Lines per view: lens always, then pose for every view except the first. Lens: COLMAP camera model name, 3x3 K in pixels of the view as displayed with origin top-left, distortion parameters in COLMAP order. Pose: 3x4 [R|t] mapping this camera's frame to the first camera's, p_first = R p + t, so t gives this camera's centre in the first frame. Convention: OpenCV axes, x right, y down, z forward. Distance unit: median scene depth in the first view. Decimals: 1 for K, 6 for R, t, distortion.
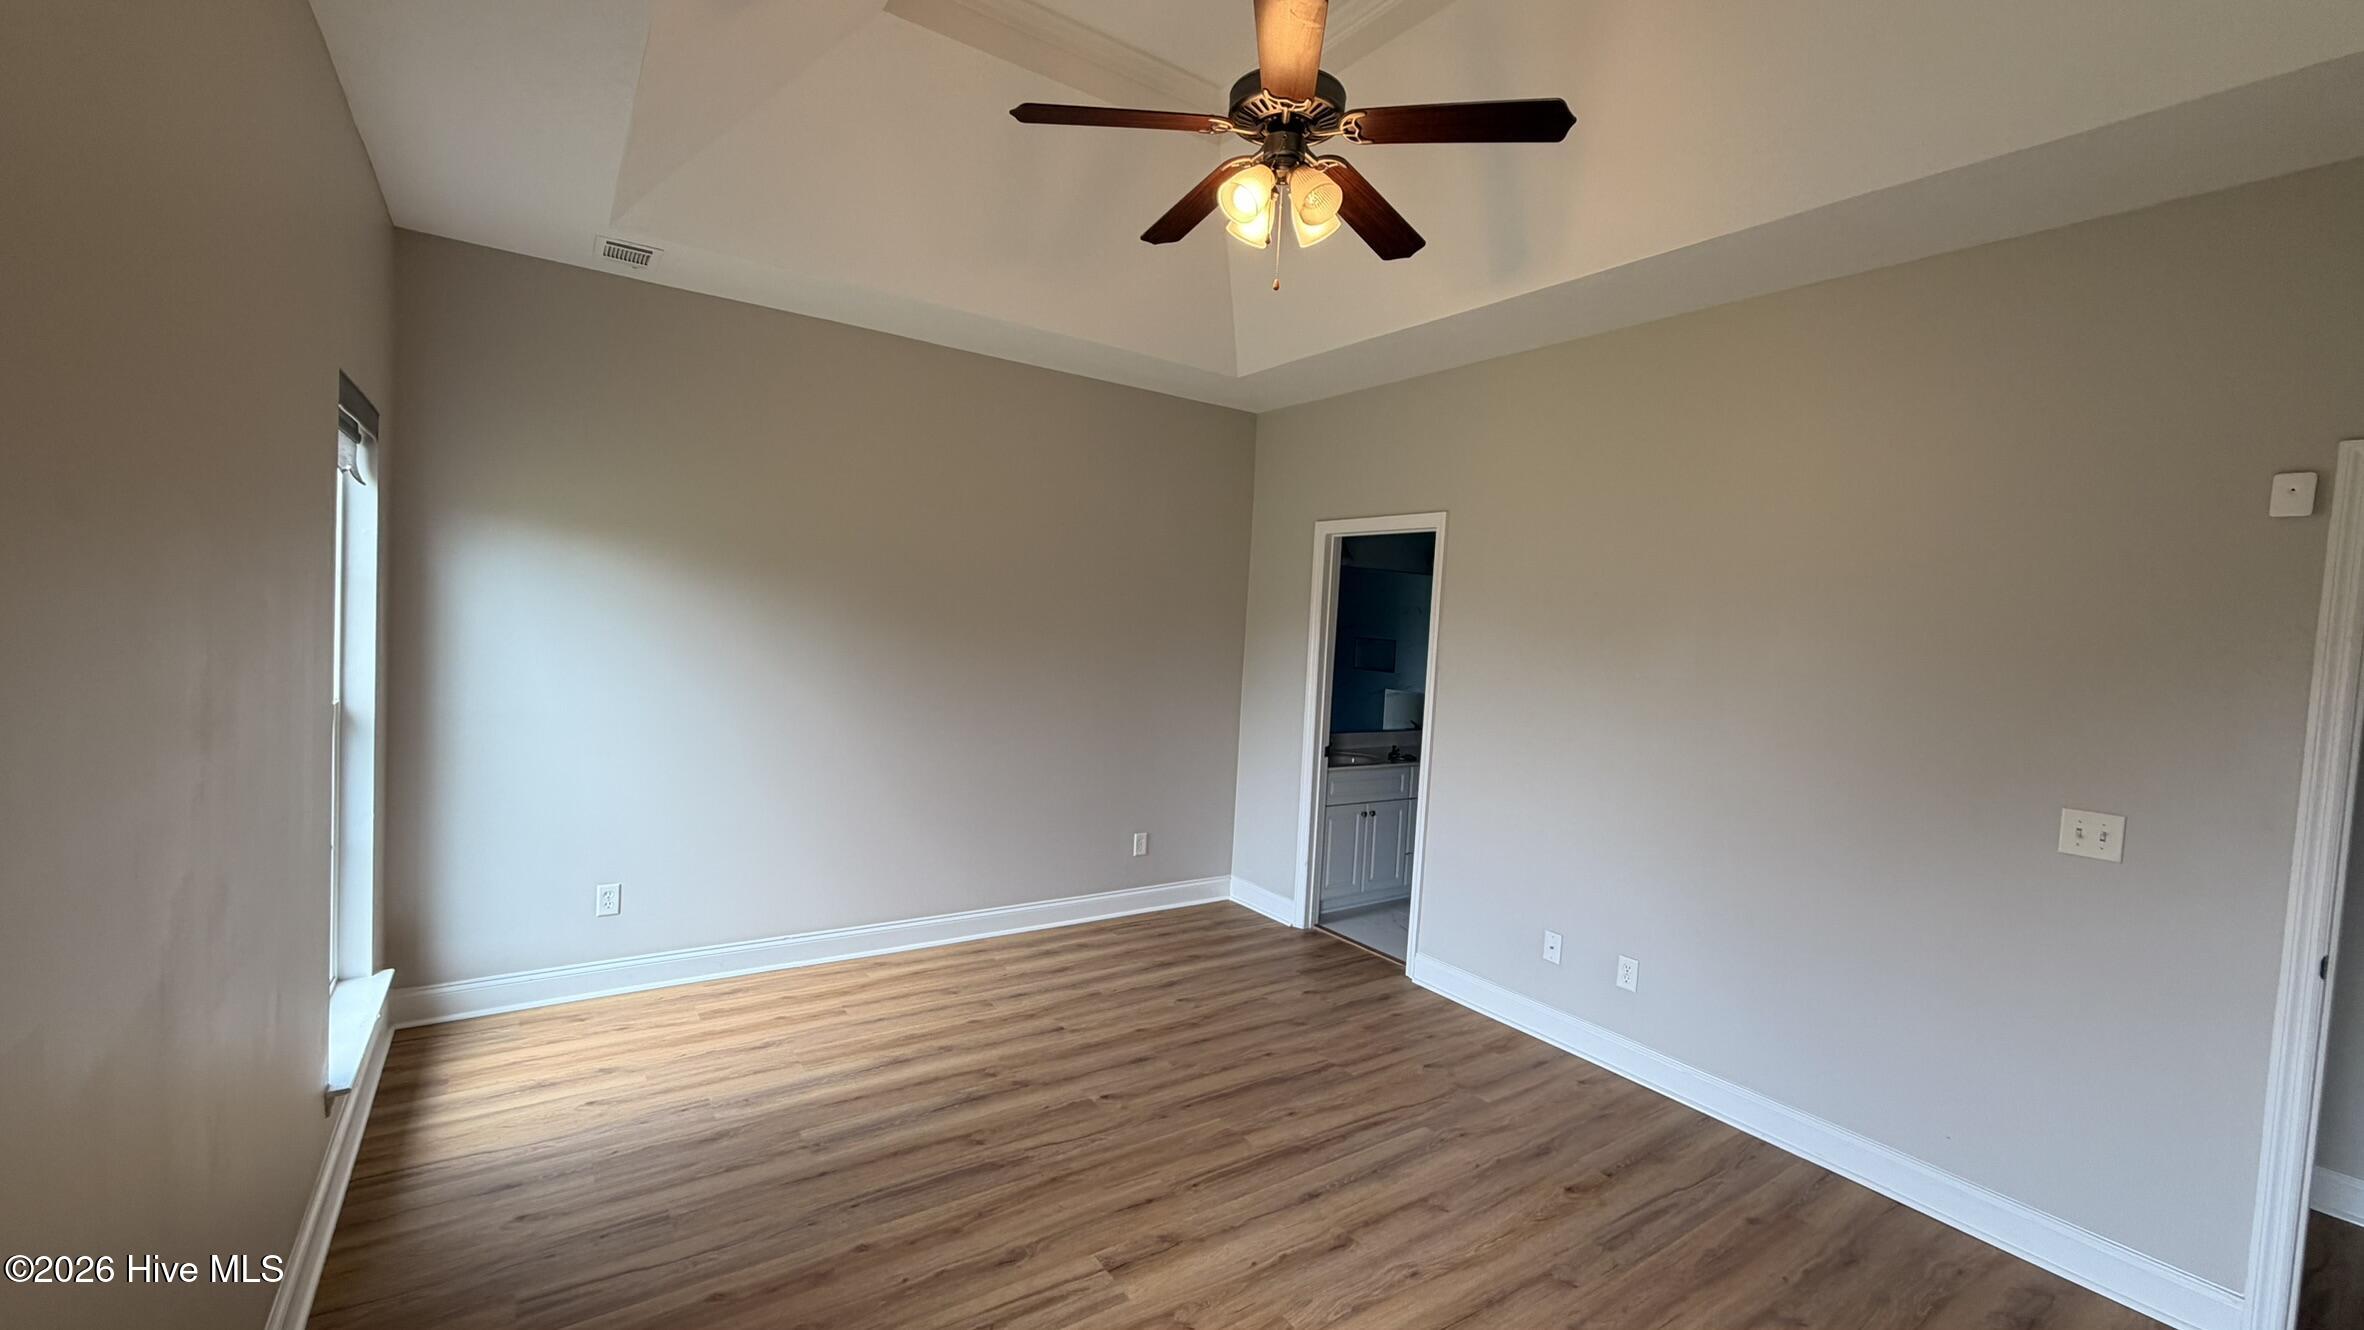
lens RADIAL K [[942.7, 0, 1182.8], [0, 942.7, 664.6], [0, 0, 1]] dist [0.000407, -0.000619]
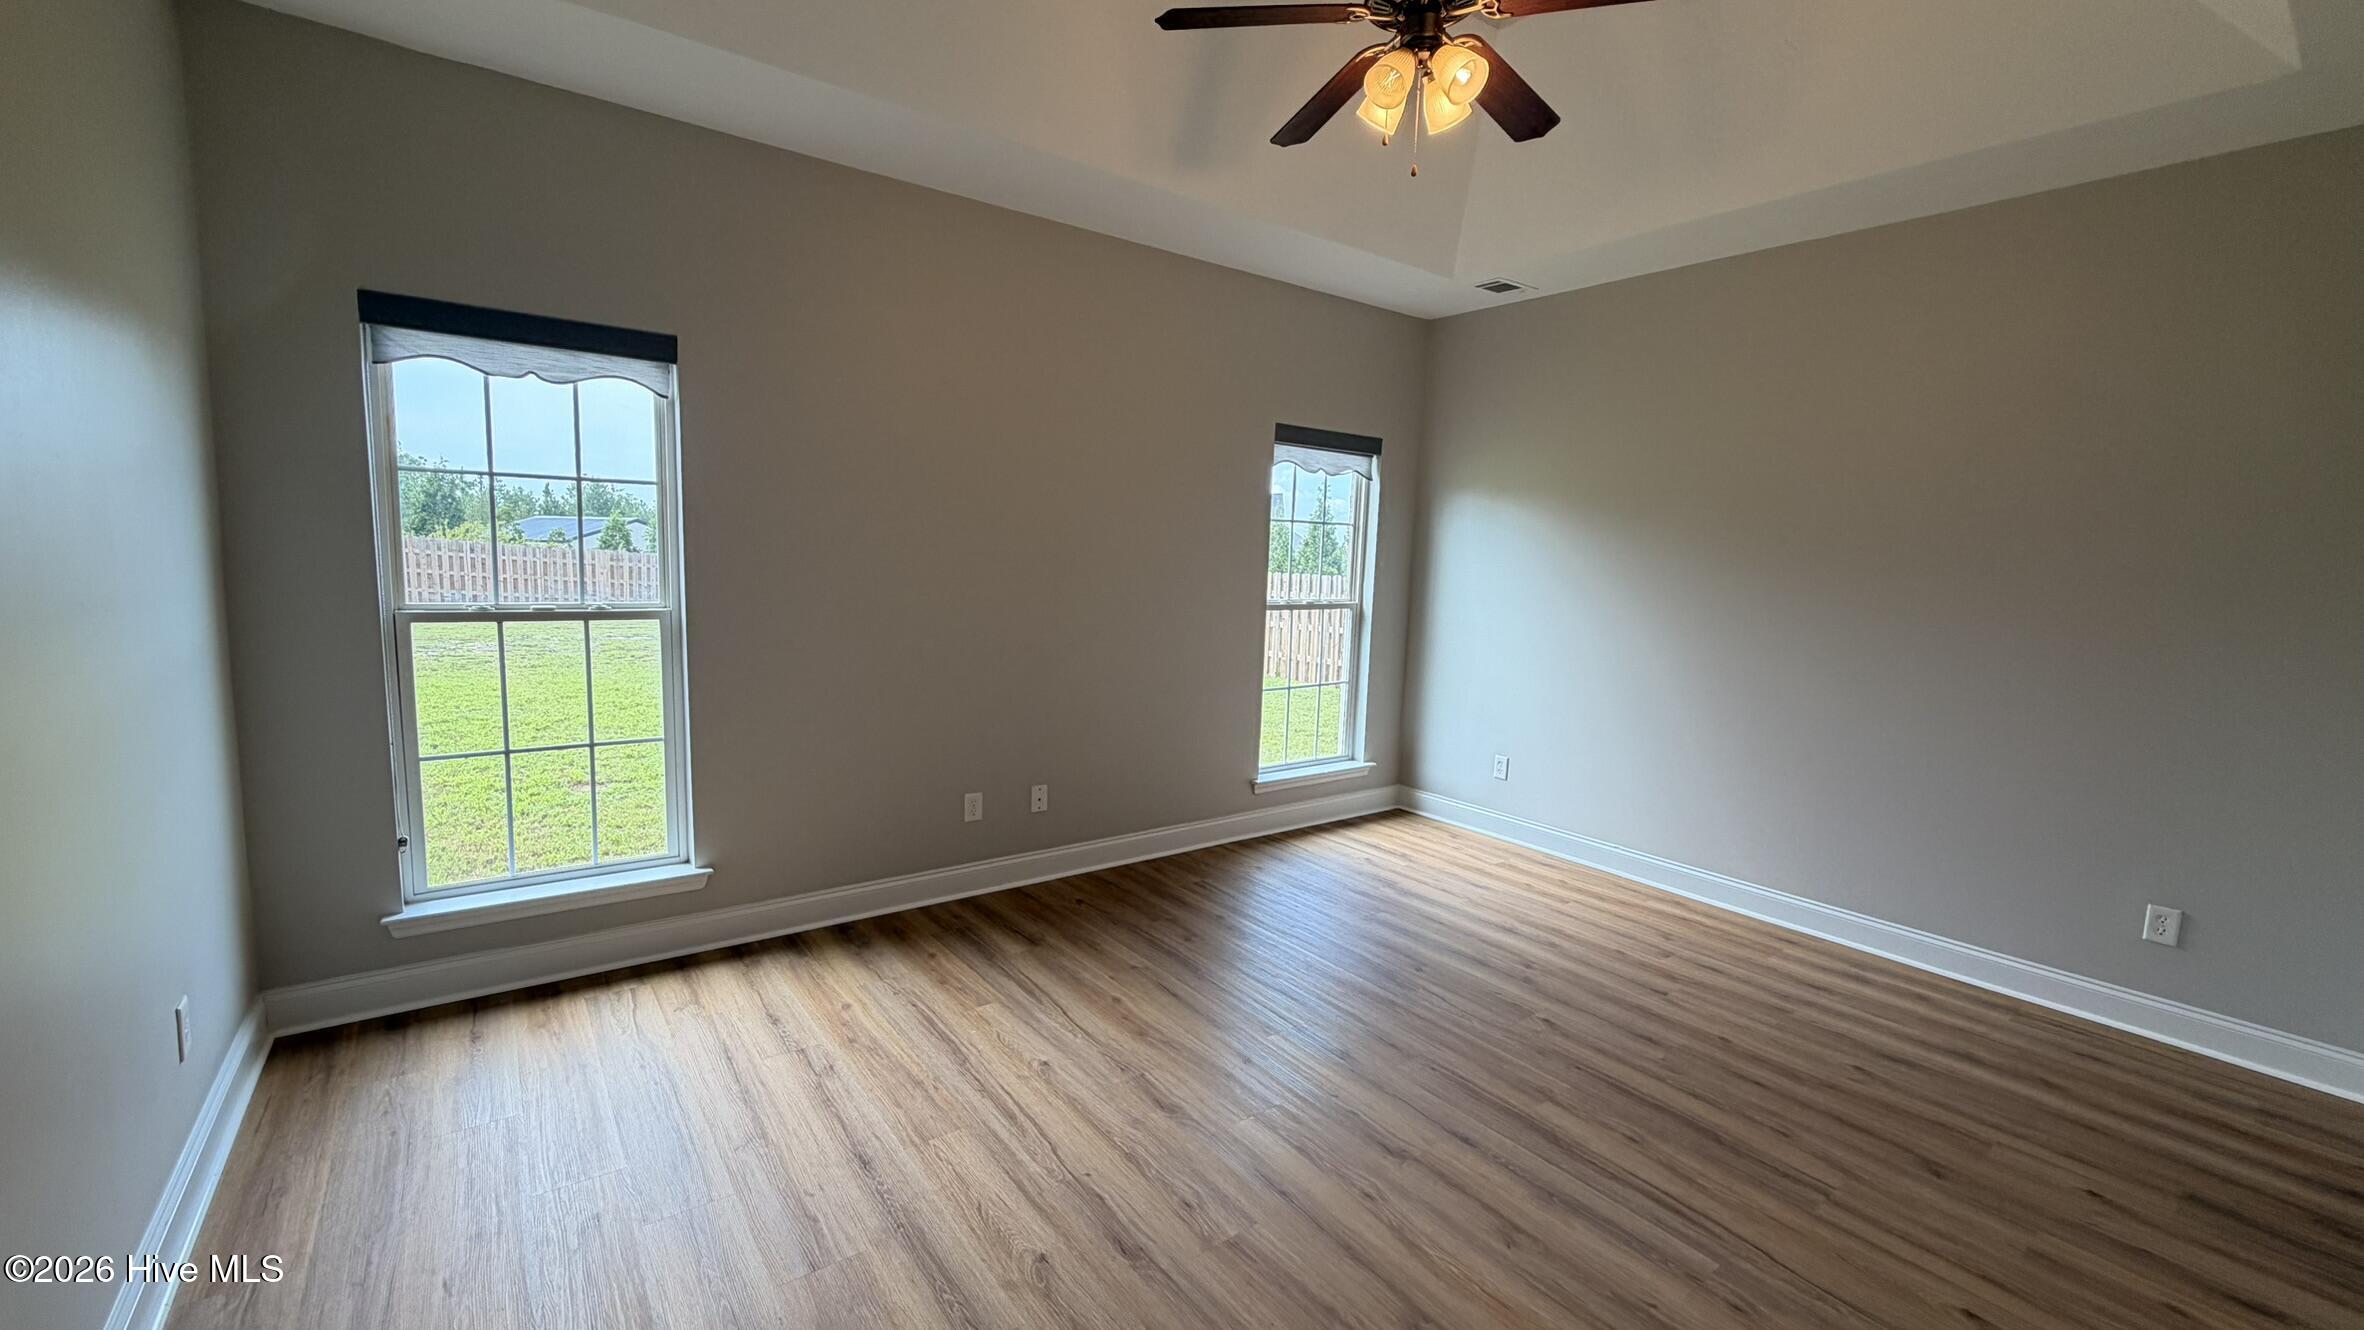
lens RADIAL K [[942.7, 0, 1182.8], [0, 942.7, 664.6], [0, 0, 1]] dist [0.000407, -0.000619]
pose [[0.046358, 0.069921, -0.996475, 0.696979], [-0.080787, 0.994542, 0.066027, 0.047586], [0.995653, 0.077441, 0.051753, 0.448892]]
